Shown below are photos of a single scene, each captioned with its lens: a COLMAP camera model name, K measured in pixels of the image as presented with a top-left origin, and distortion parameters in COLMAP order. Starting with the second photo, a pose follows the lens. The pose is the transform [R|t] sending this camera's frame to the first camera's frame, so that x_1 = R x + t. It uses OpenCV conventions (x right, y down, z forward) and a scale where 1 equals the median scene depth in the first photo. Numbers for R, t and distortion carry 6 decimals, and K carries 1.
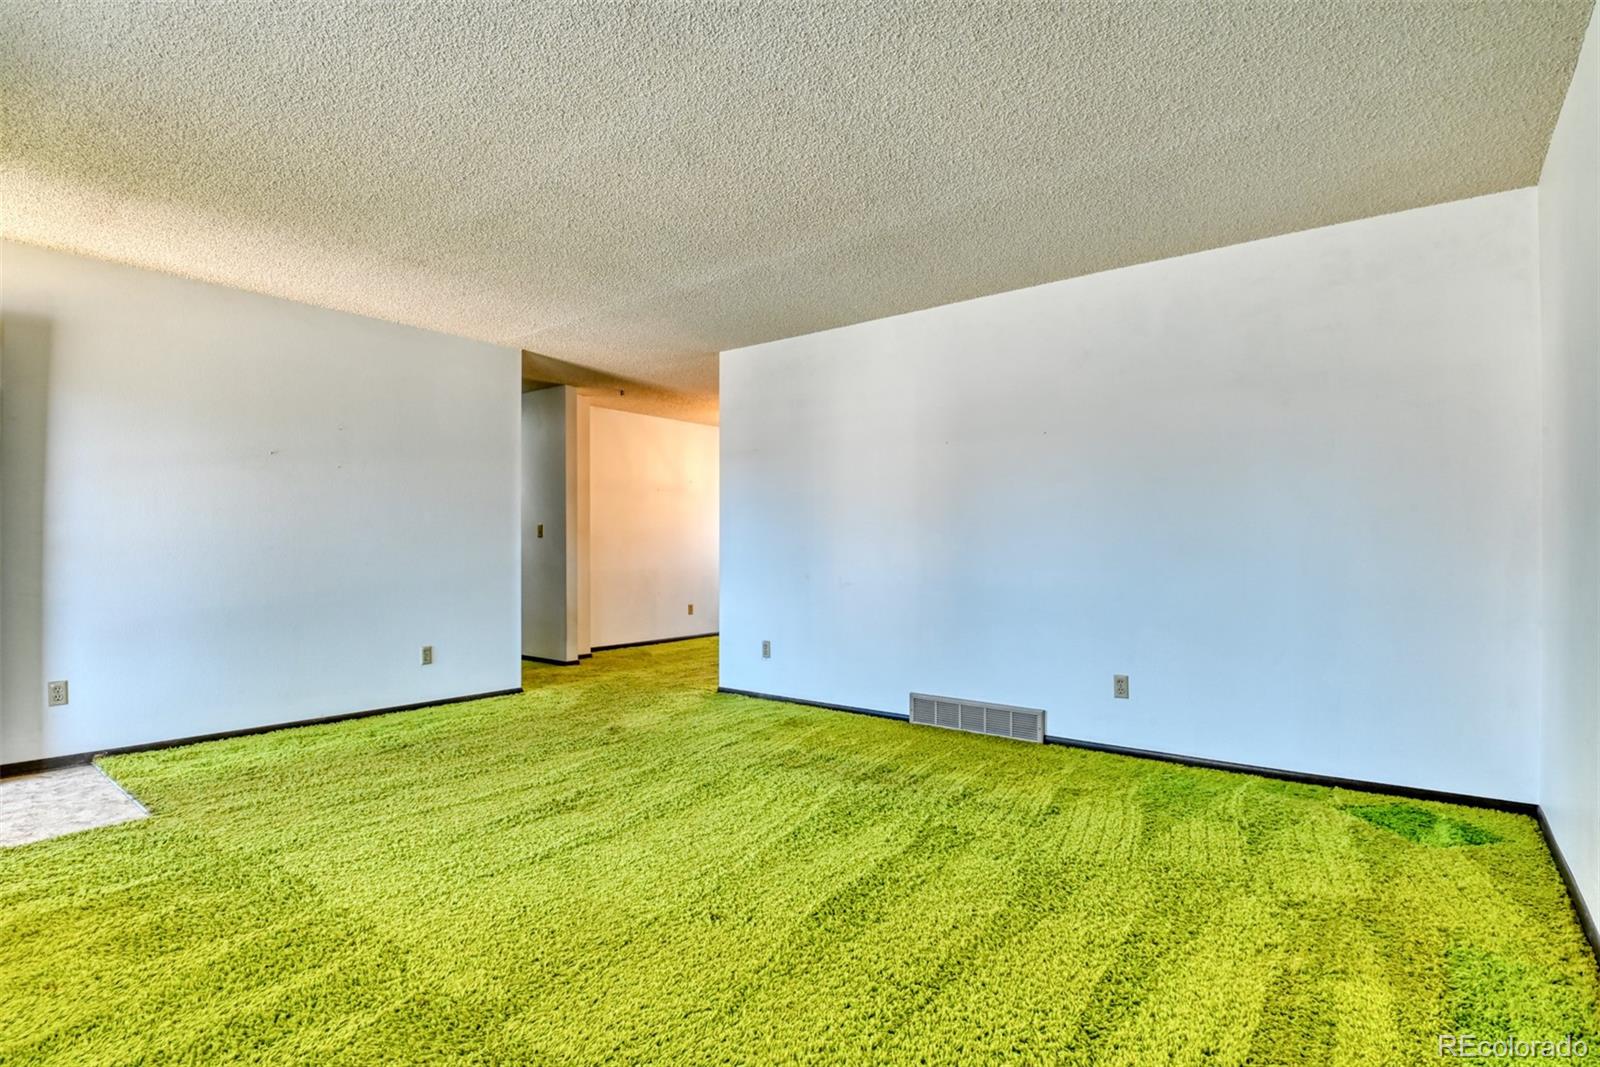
lens RADIAL K [[793.7, 0, 809.1], [0, 793.7, 539.2], [0, 0, 1]] dist [-0.003999, -0.009437]
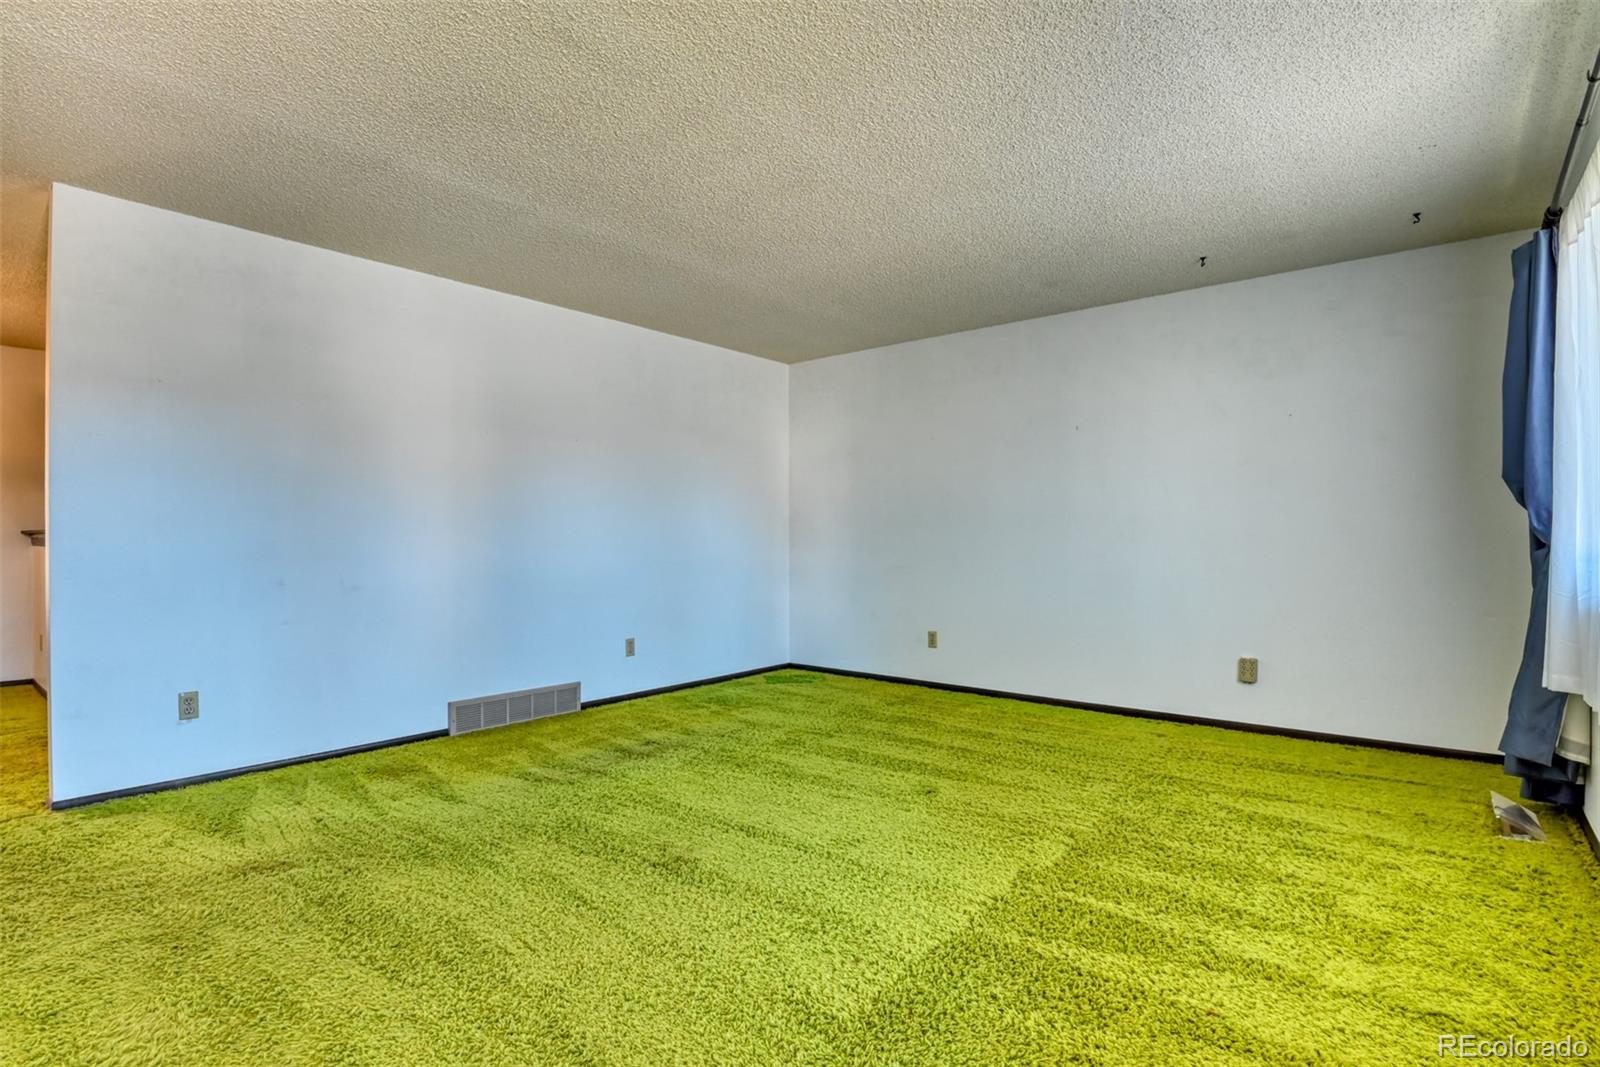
lens RADIAL K [[793.7, 0, 809.1], [0, 793.7, 539.2], [0, 0, 1]] dist [-0.003999, -0.009437]
pose [[0.020659, -0.000574, 0.999786, -0.950311], [-0.010963, 0.999940, 0.000800, 0.002101], [-0.999726, -0.010977, 0.020651, 0.708371]]
